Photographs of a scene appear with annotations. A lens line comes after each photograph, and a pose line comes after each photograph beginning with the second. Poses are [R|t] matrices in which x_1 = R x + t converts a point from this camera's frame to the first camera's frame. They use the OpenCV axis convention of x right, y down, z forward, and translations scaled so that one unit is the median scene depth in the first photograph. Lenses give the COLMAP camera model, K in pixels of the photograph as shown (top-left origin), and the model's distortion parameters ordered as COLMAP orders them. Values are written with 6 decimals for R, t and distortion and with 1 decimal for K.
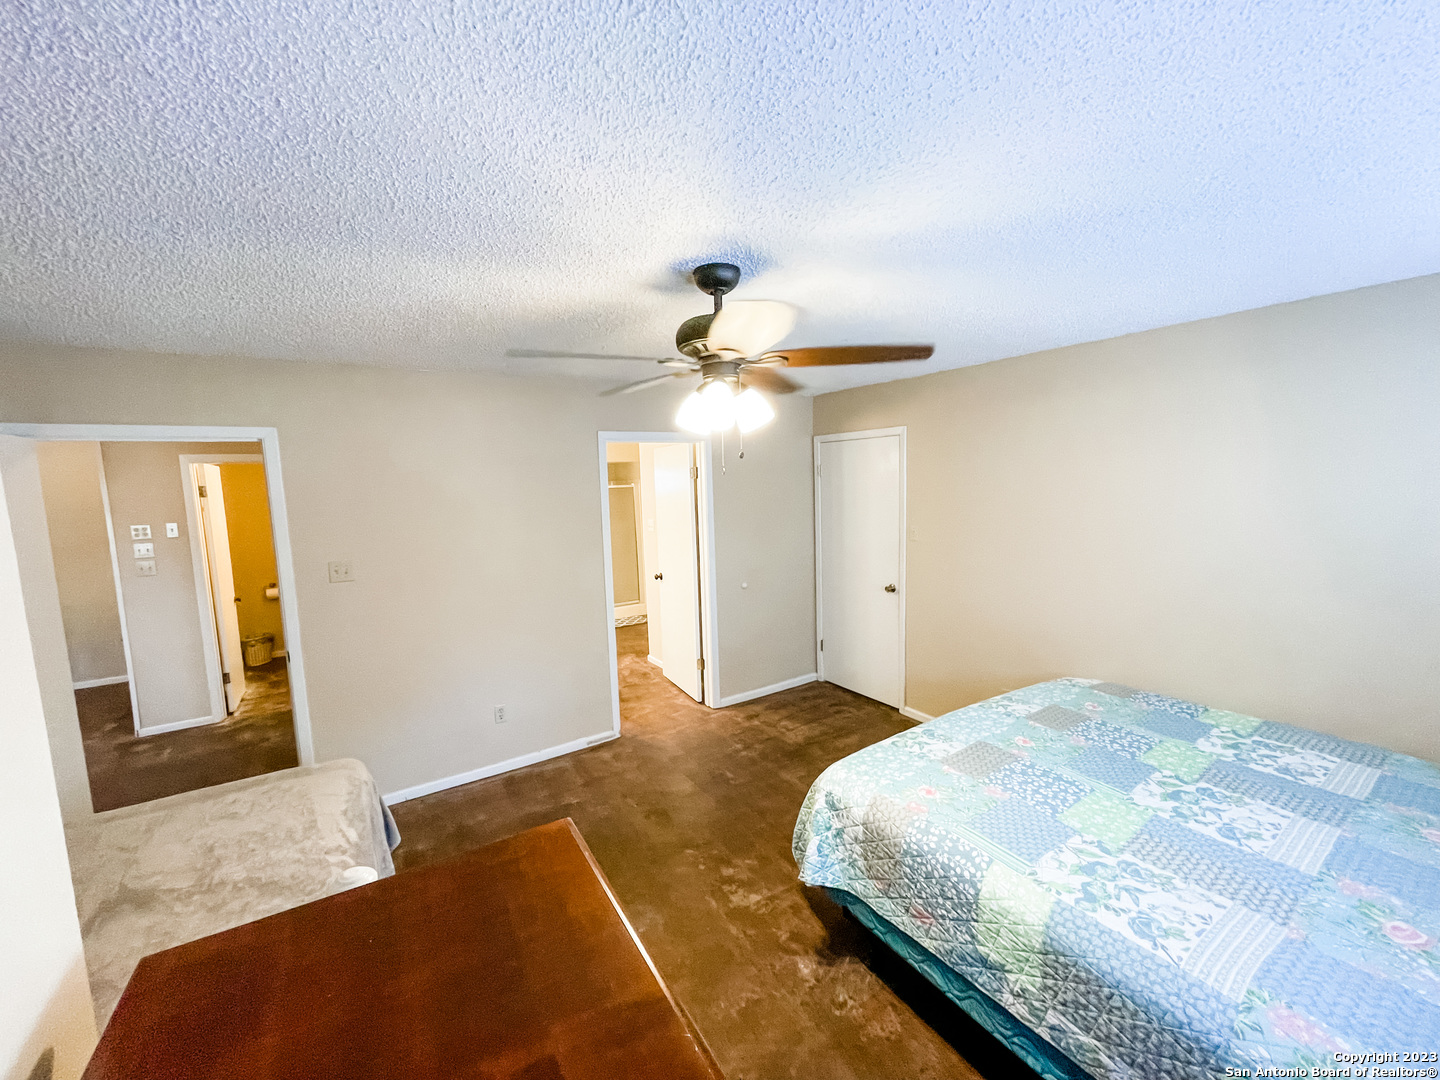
lens RADIAL K [[579.0, 0, 714.8], [0, 579.0, 536.6], [0, 0, 1]] dist [-0.004610, 0.000466]
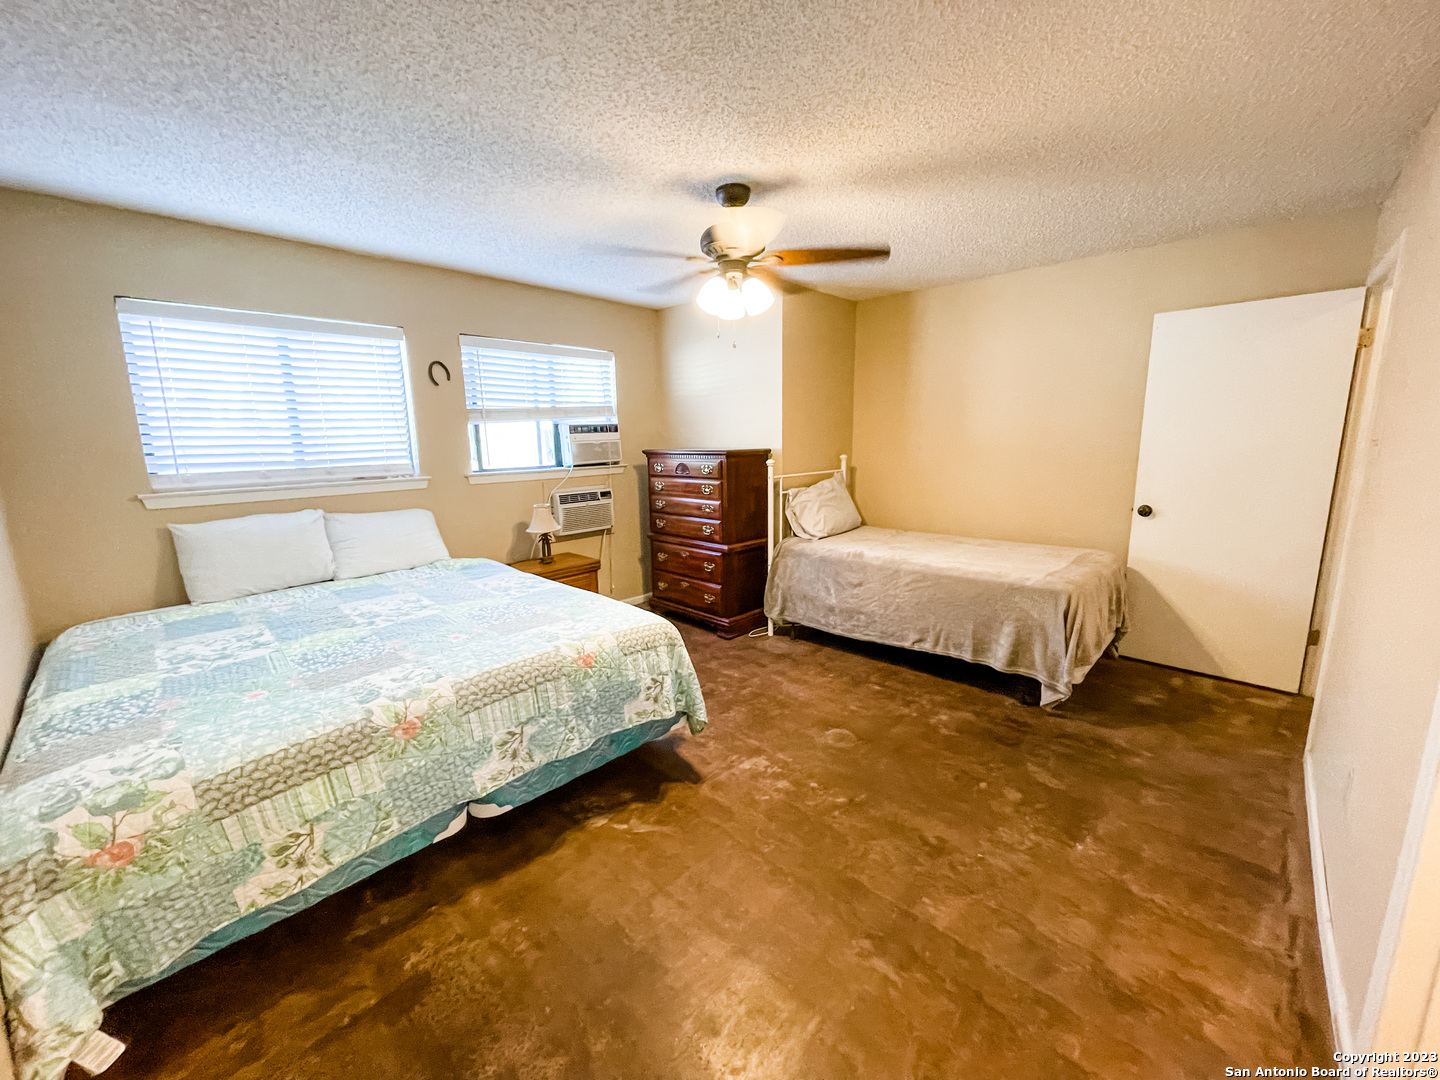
lens RADIAL K [[579.0, 0, 724.1], [0, 579.0, 541.2], [0, 0, 1]] dist [-0.004610, 0.000466]
pose [[-0.967590, 0.096415, -0.233396, 0.304224], [0.025981, 0.957348, 0.287766, -0.046808], [0.251186, 0.272376, -0.928825, 1.826393]]
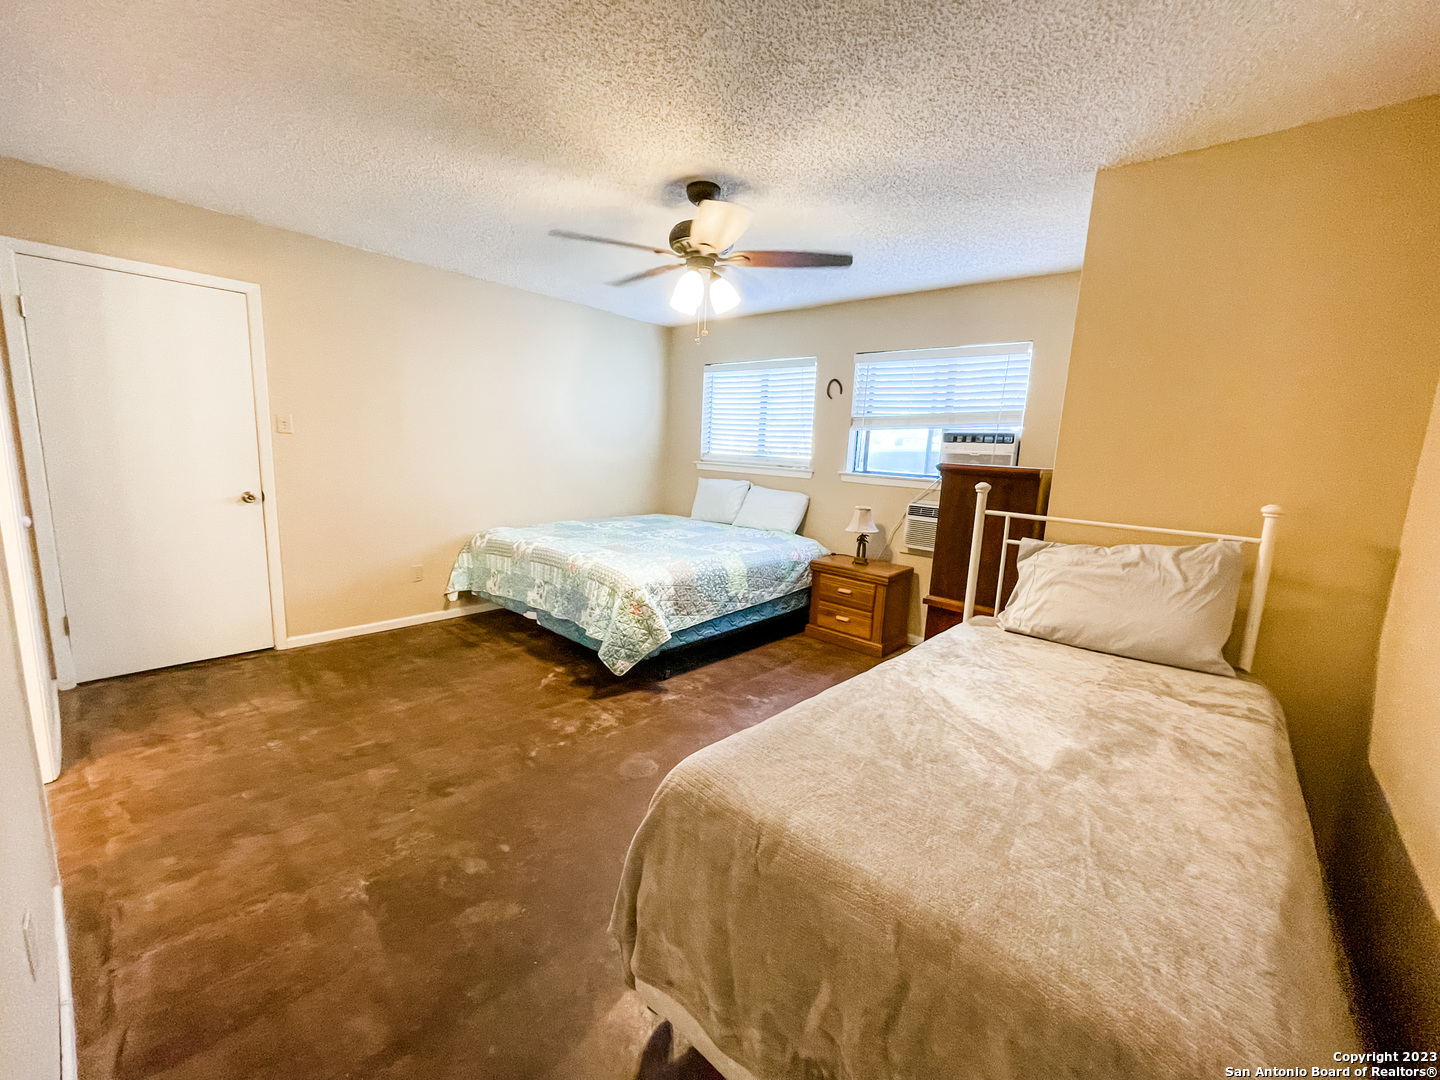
lens RADIAL K [[579.0, 0, 720.9], [0, 579.0, 541.2], [0, 0, 1]] dist [-0.004610, 0.000466]
pose [[-0.272175, -0.136097, 0.952574, -1.051846], [0.060502, 0.985568, 0.158098, 0.108936], [-0.960344, 0.100663, -0.260013, 1.042932]]
